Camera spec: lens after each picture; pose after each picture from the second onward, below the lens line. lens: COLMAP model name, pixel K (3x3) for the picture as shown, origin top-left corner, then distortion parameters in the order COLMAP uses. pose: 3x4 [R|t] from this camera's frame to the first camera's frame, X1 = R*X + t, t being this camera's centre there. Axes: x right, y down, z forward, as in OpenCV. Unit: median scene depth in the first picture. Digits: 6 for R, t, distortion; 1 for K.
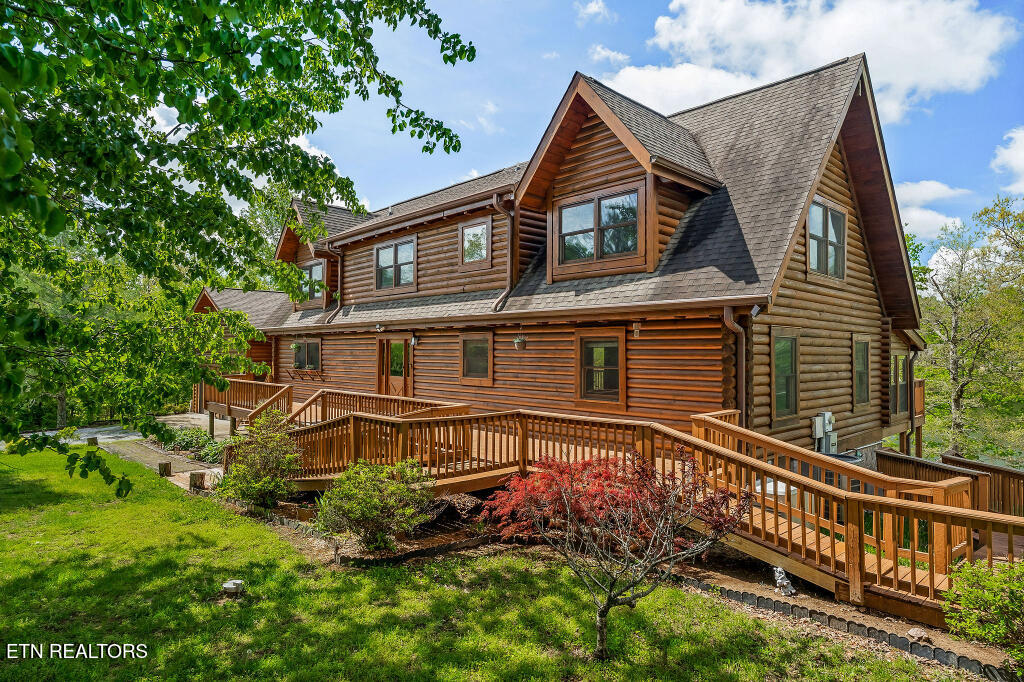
lens RADIAL K [[592.3, 0, 510.2], [0, 592.3, 344.1], [0, 0, 1]] dist [0.002014, 0.000433]
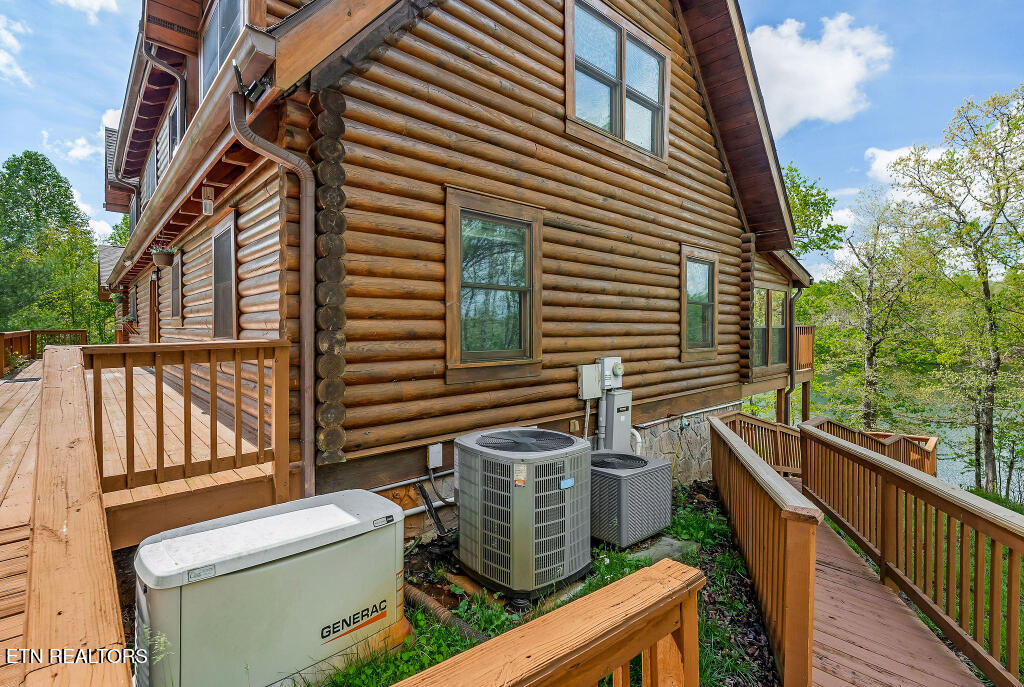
lens RADIAL K [[467.4, 0, 513.7], [0, 467.4, 335.5], [0, 0, 1]] dist [-0.004742, -0.000368]
pose [[0.999687, -0.004399, -0.024634, 0.357961], [0.005141, 0.999533, 0.030118, 0.062094], [0.024490, -0.030235, 0.999243, 0.412058]]
